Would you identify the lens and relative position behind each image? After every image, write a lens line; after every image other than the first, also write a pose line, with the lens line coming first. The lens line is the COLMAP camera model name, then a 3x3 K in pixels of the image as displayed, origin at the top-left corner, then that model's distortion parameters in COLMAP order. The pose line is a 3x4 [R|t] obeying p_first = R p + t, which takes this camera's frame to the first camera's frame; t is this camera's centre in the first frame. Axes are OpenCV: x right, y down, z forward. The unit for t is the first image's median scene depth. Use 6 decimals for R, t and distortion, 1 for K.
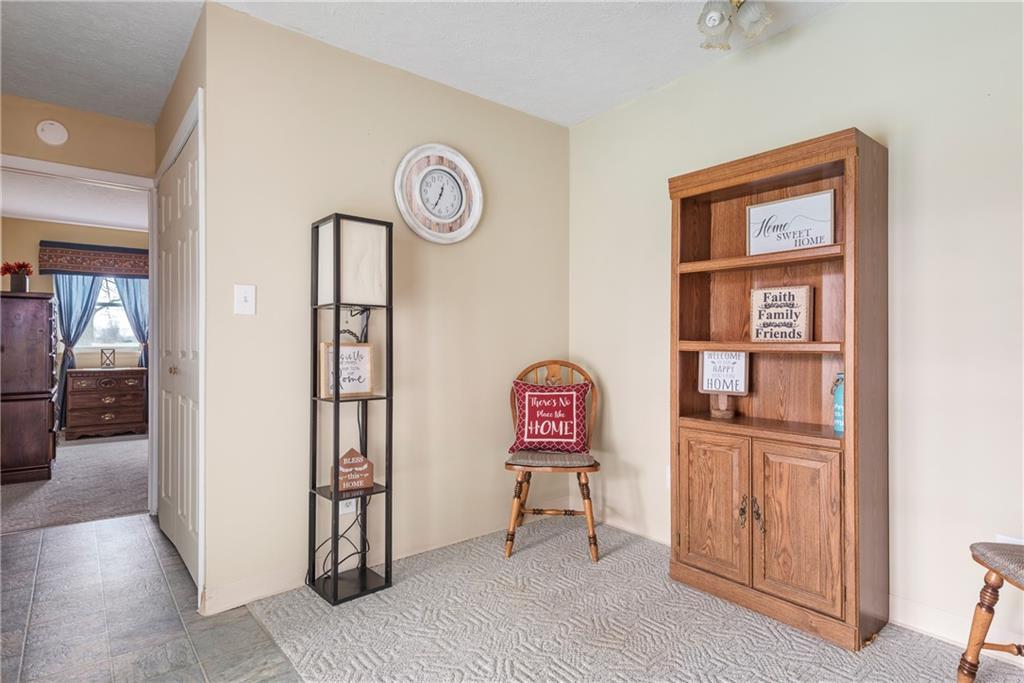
lens RADIAL K [[543.4, 0, 513.7], [0, 543.4, 340.1], [0, 0, 1]] dist [0.002140, 0.000166]
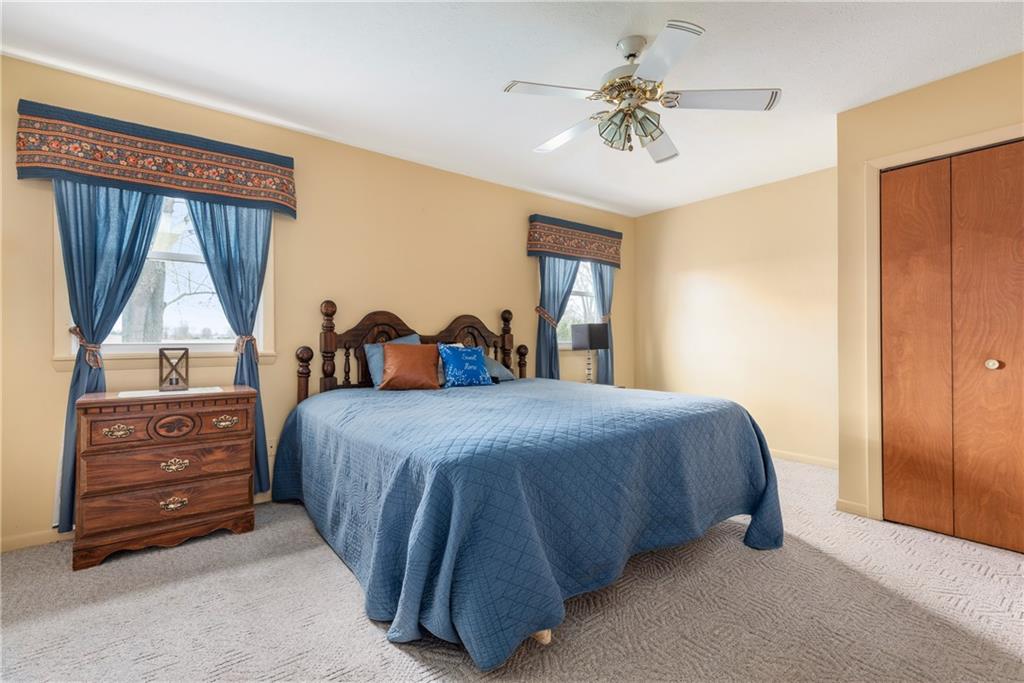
lens RADIAL K [[463.0, 0, 509.9], [0, 463.0, 341.6], [0, 0, 1]] dist [0.000818, 0.000033]
pose [[0.999784, 0.001296, -0.020749, -0.455856], [-0.001130, 0.999967, 0.007984, 0.006891], [0.020759, -0.007959, 0.999753, 0.617519]]
